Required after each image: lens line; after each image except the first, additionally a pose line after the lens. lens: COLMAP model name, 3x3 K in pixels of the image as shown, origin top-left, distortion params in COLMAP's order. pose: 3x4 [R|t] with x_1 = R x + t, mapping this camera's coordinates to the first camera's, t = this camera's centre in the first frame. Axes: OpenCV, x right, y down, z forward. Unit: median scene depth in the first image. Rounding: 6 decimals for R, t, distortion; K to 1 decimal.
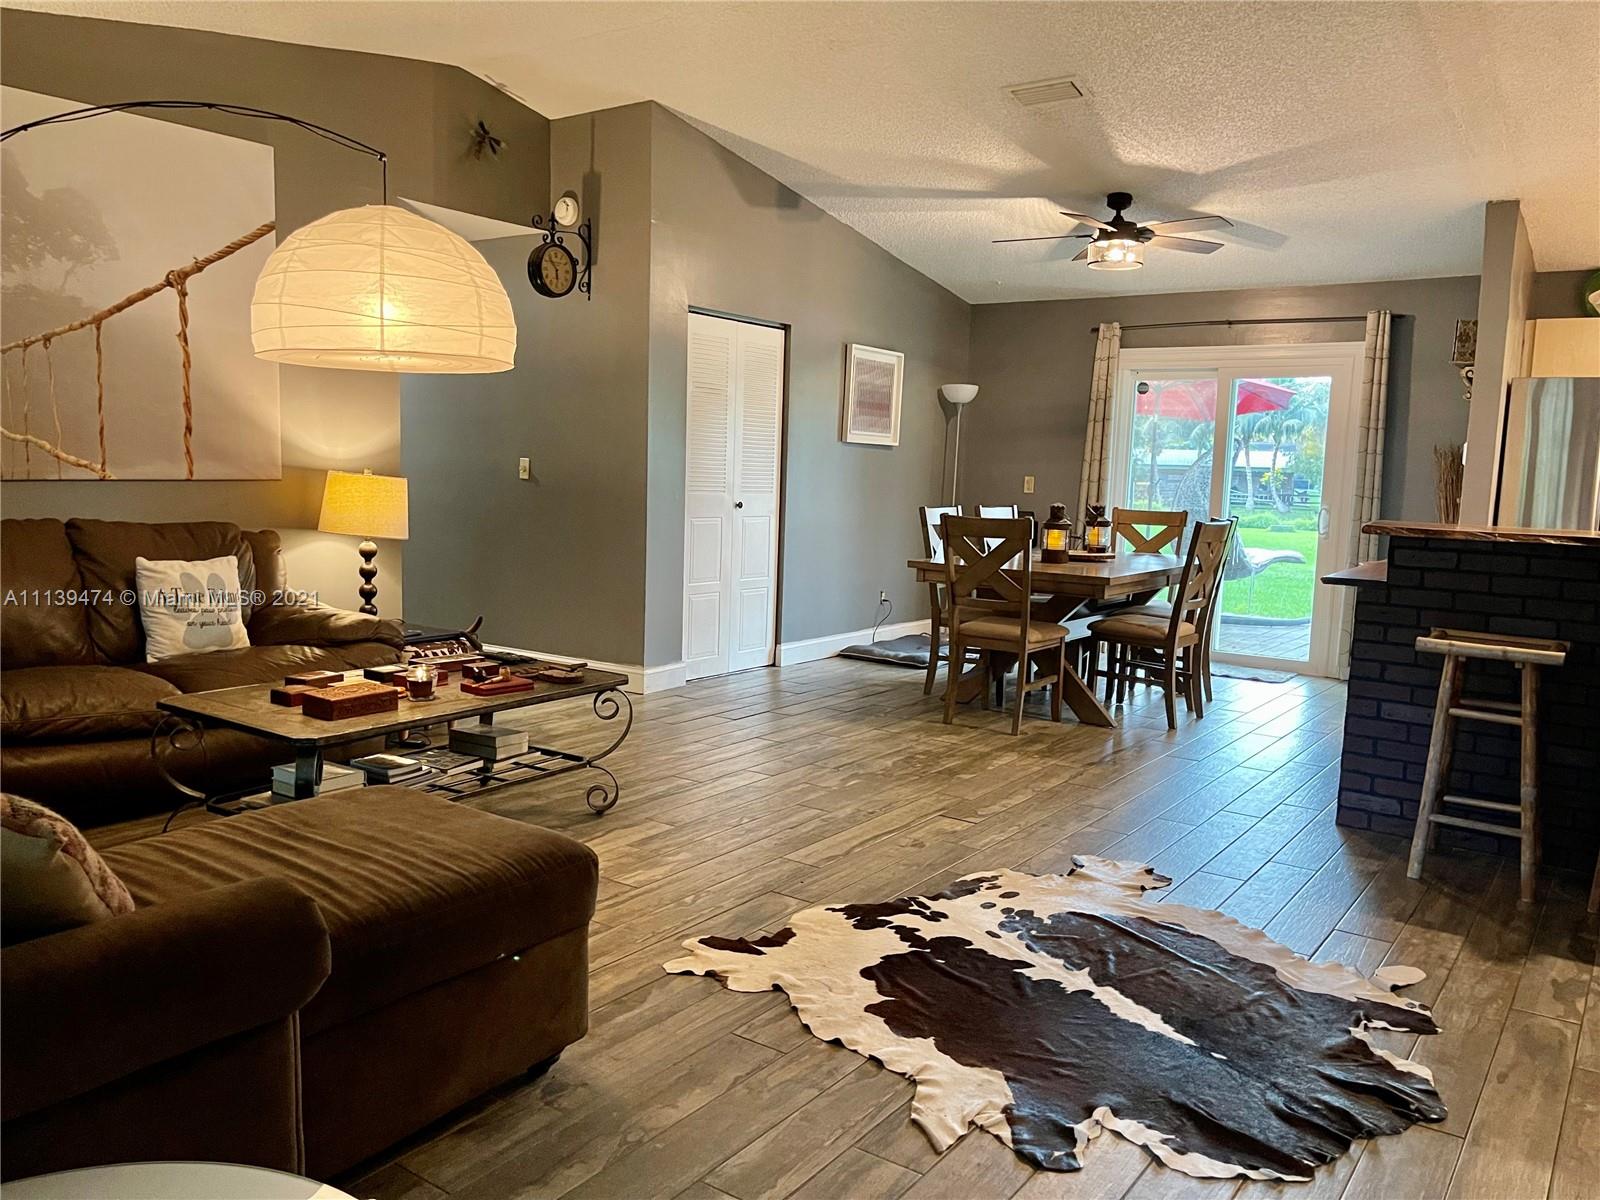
lens RADIAL K [[1219.1, 0, 804.9], [0, 1219.1, 624.6], [0, 0, 1]] dist [0.021705, -0.000009]
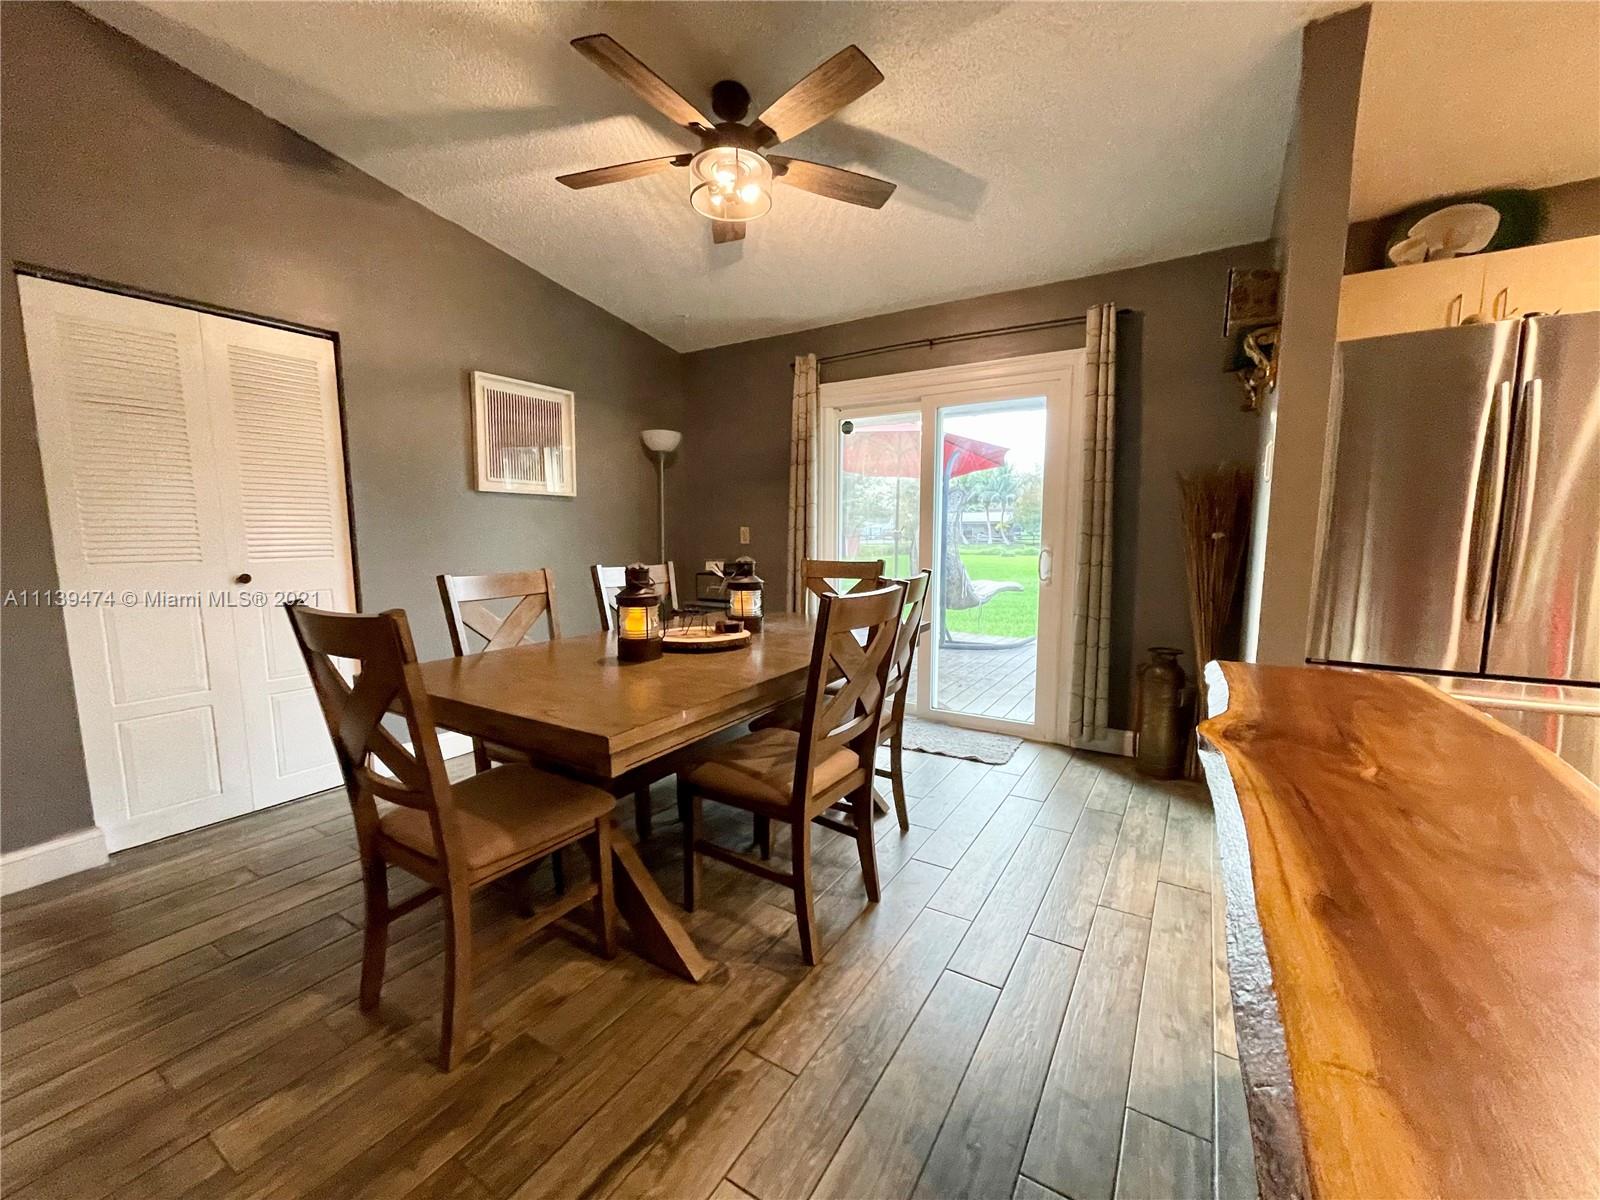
lens RADIAL K [[638.7, 0, 799.8], [0, 638.7, 613.9], [0, 0, 1]] dist [-0.001782, -0.000592]
pose [[0.997766, -0.040891, 0.052832, 0.215050], [0.040688, 0.999160, 0.004929, -0.056935], [-0.052989, -0.002768, 0.998591, 0.530036]]
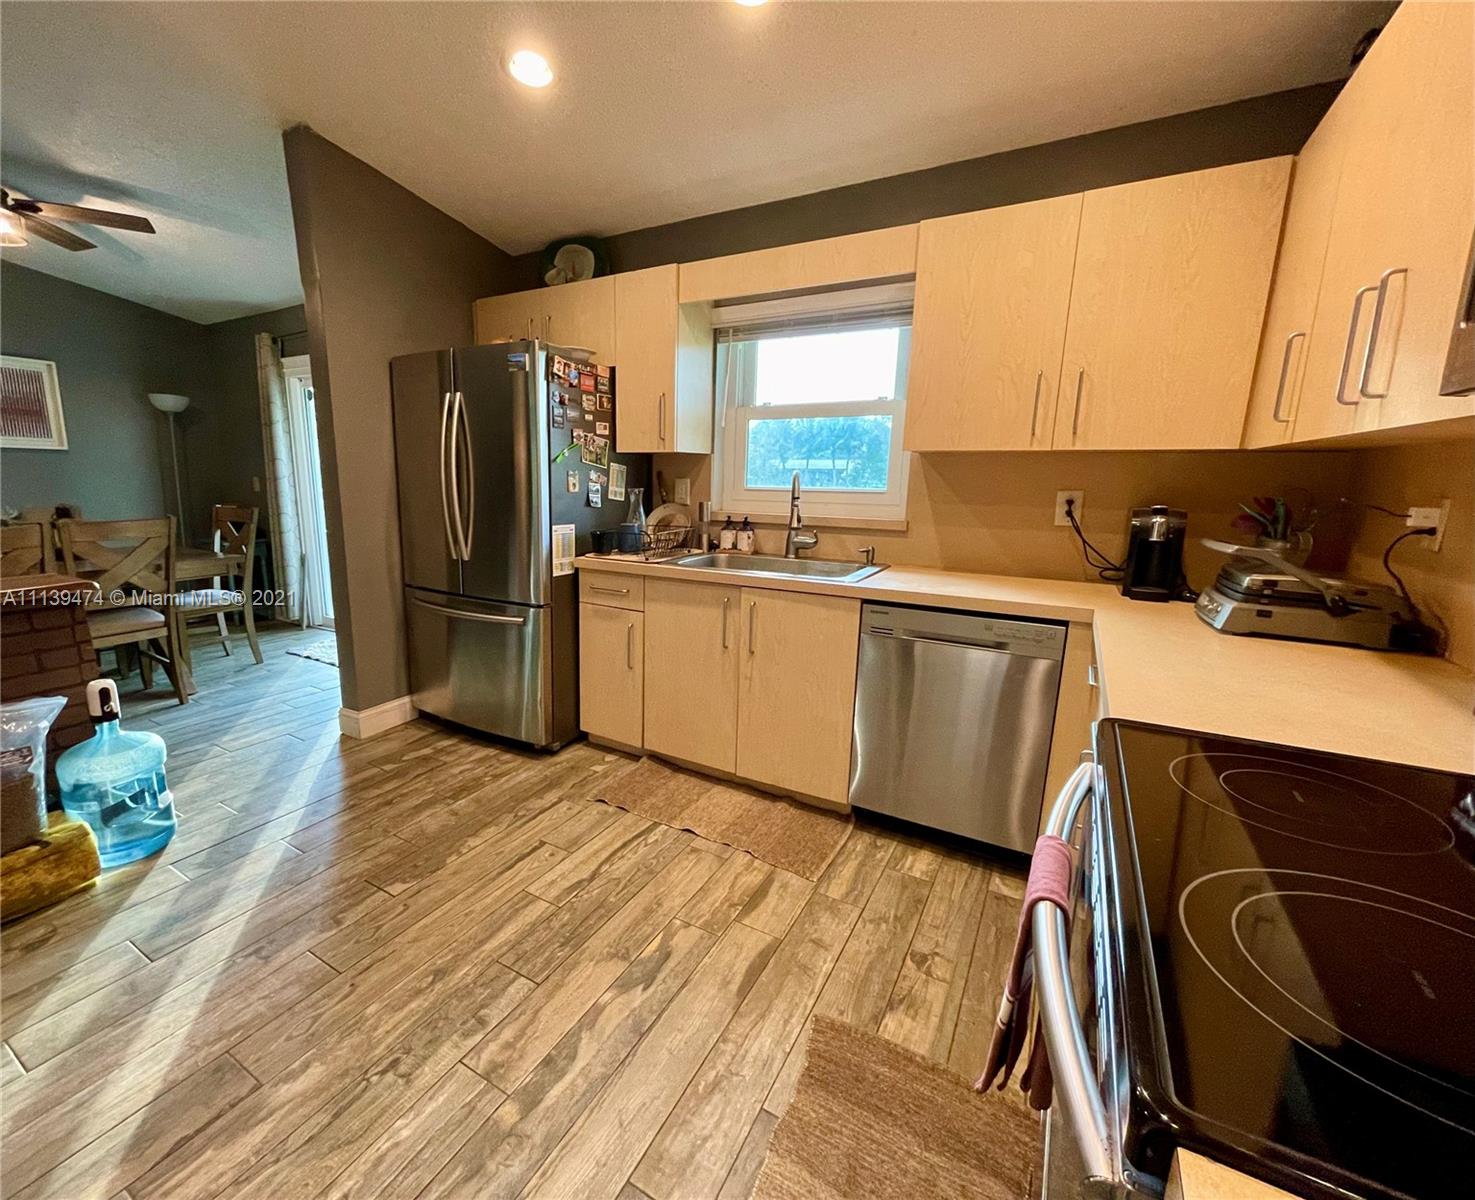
lens RADIAL K [[651.8, 0, 678.0], [0, 651.8, 602.7], [0, 0, 1]] dist [-0.001219, -0.000283]
pose [[0.997063, -0.032644, 0.069285, 0.572028], [0.027823, 0.997198, 0.069436, -0.039916], [-0.071358, -0.067304, 0.995177, 0.393336]]
